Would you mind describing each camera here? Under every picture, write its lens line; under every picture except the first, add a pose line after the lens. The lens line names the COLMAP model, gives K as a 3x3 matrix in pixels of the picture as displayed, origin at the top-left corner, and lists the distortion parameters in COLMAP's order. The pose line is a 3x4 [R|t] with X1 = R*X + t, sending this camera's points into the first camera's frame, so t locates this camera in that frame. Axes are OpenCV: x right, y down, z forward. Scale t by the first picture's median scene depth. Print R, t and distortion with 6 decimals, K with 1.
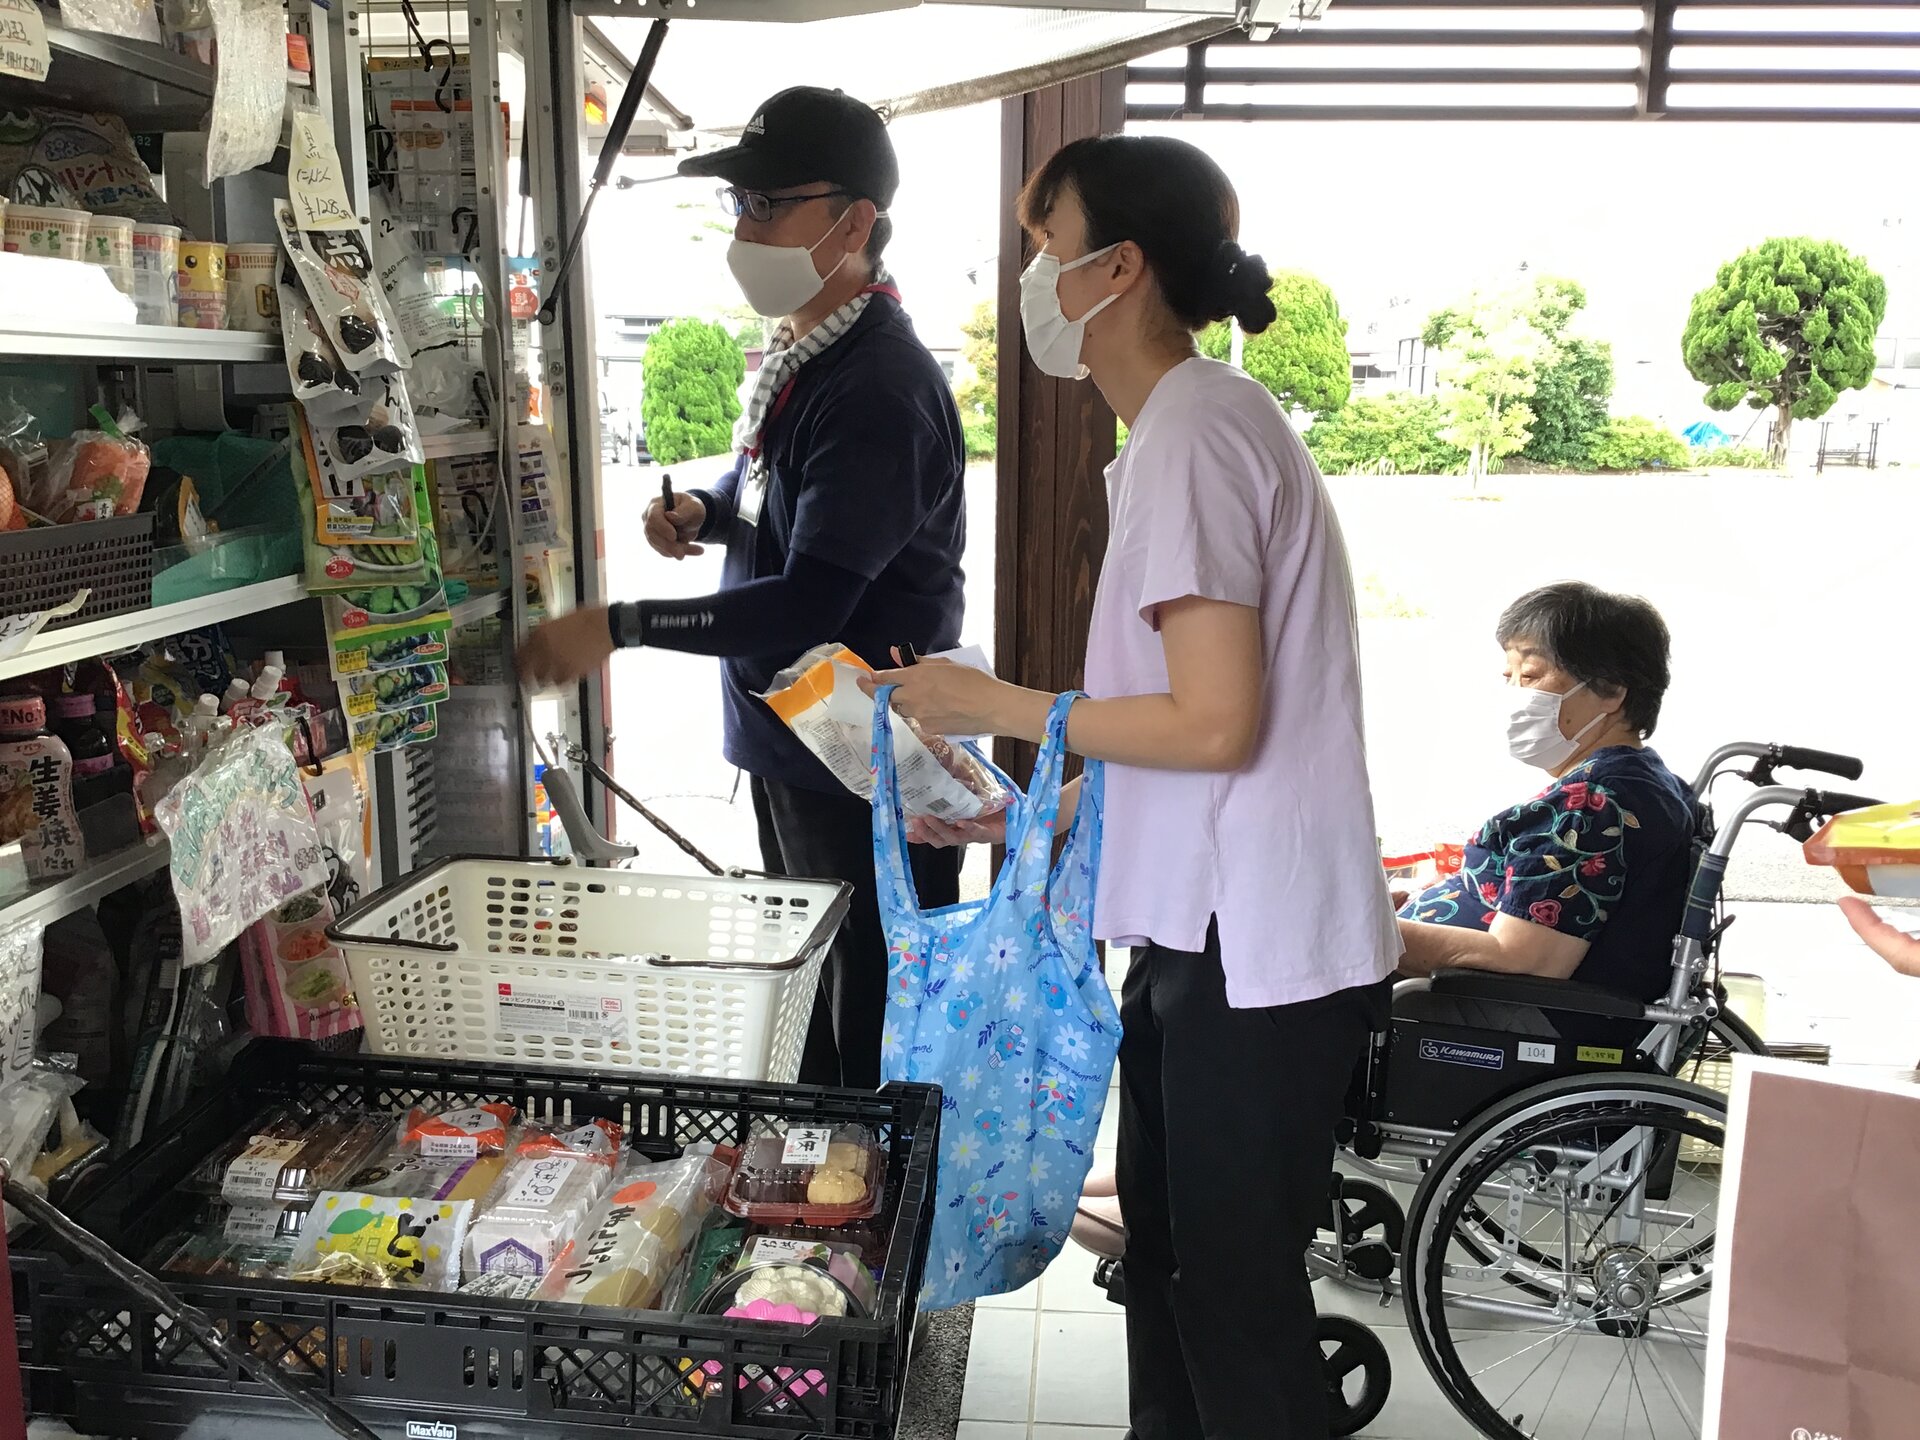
lens RADIAL K [[1755.2, 0, 956.9], [0, 1755.2, 710.7], [0, 0, 1]] dist [0.100274, -0.003195]
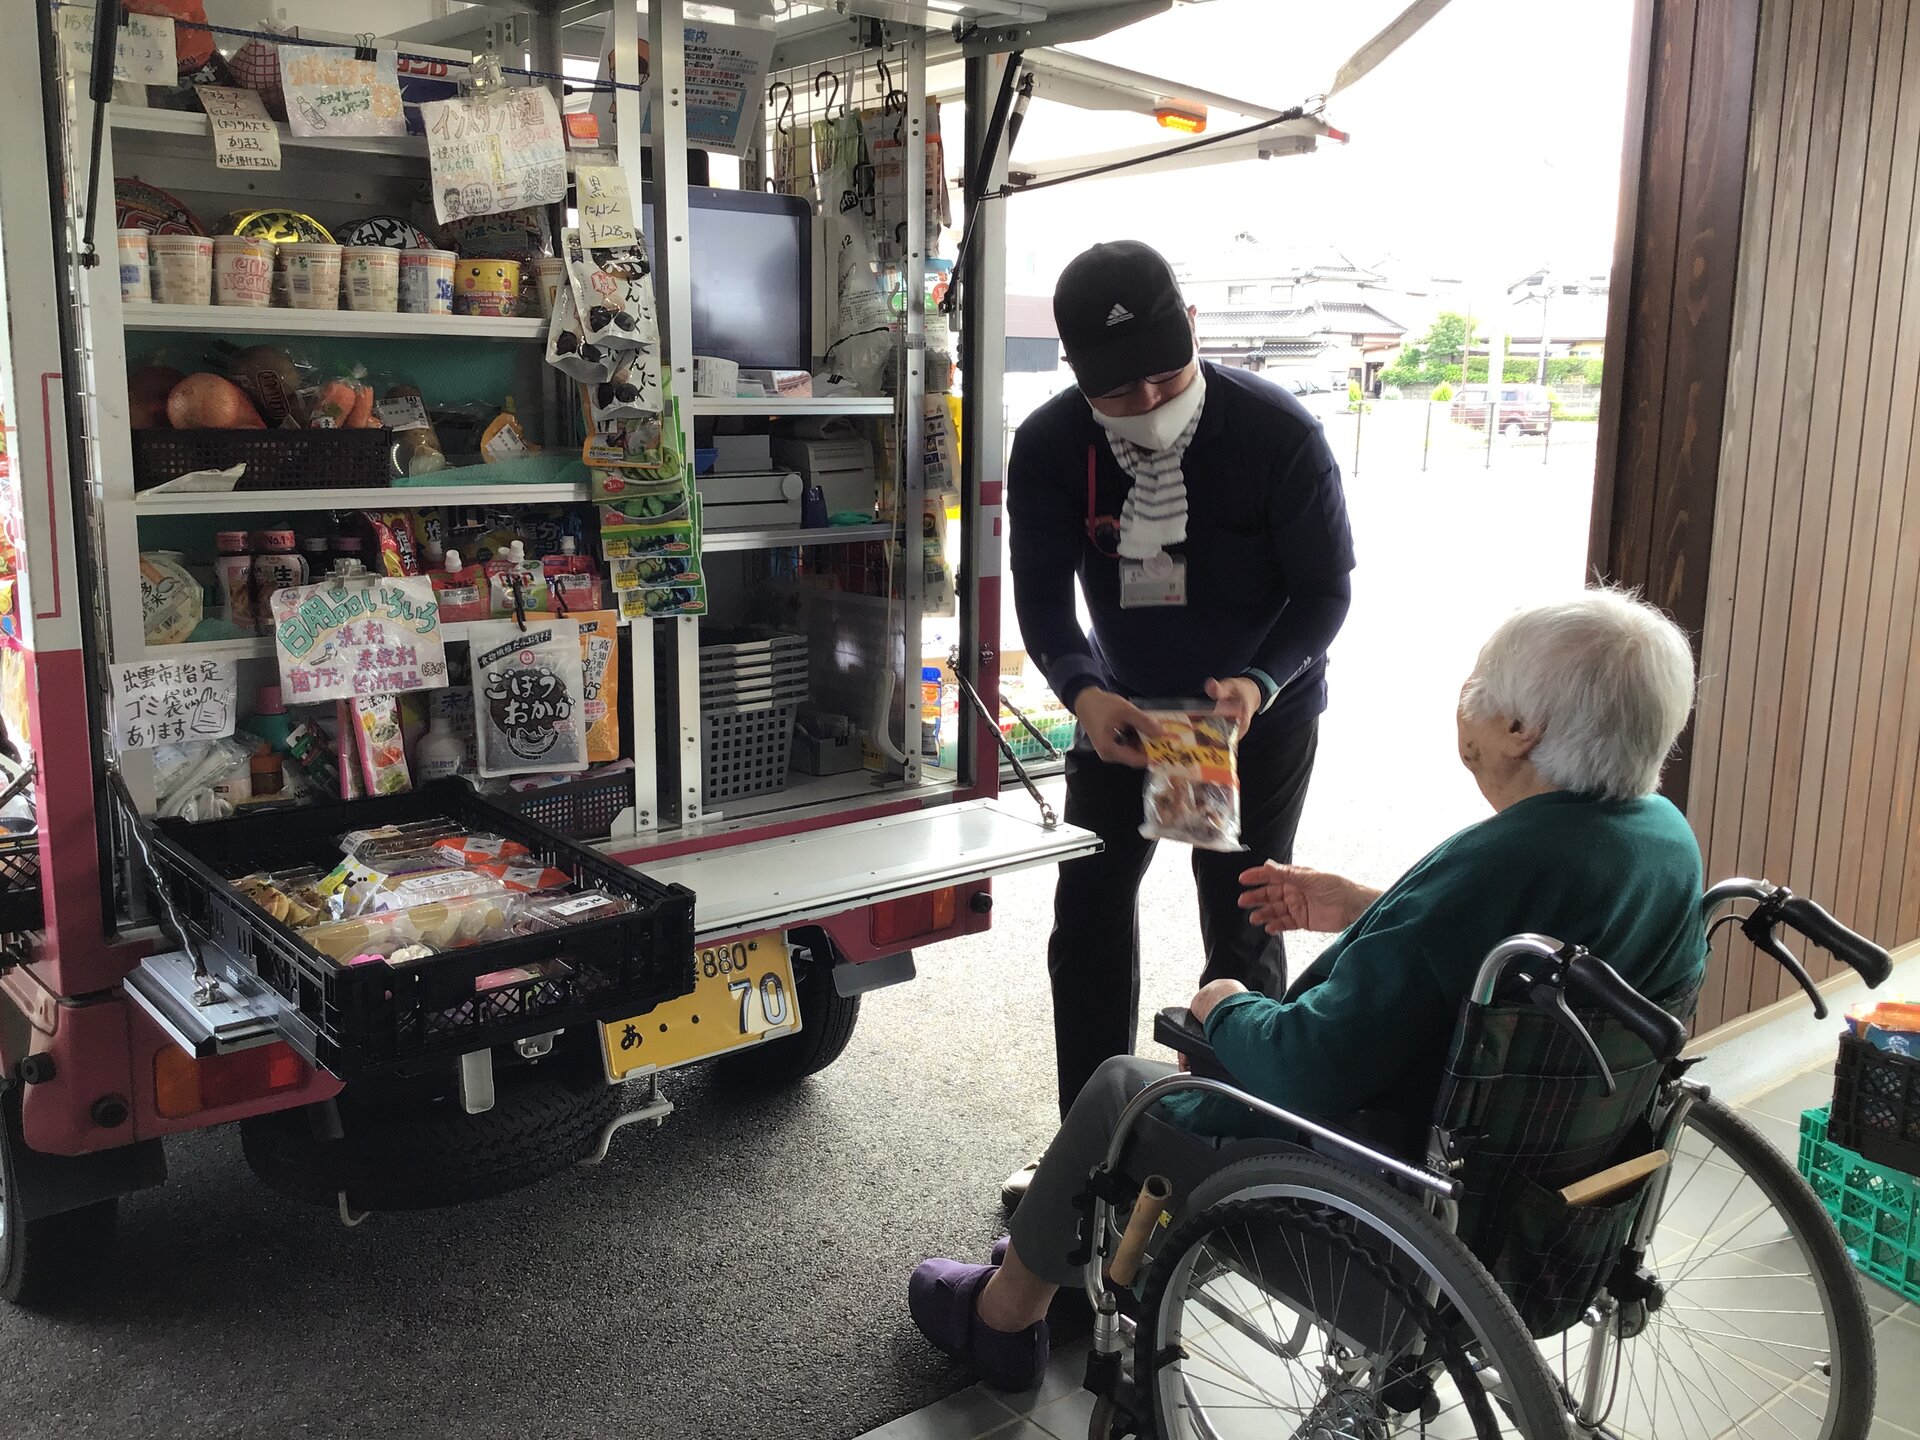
lens RADIAL K [[1755.2, 0, 966.9], [0, 1755.2, 724.6], [0, 0, 1]] dist [0.100274, -0.003195]
pose [[0.711310, 0.144614, -0.687840, 0.867281], [-0.138408, 0.988263, 0.064646, -0.018679], [0.689116, 0.049219, 0.722978, 0.173082]]
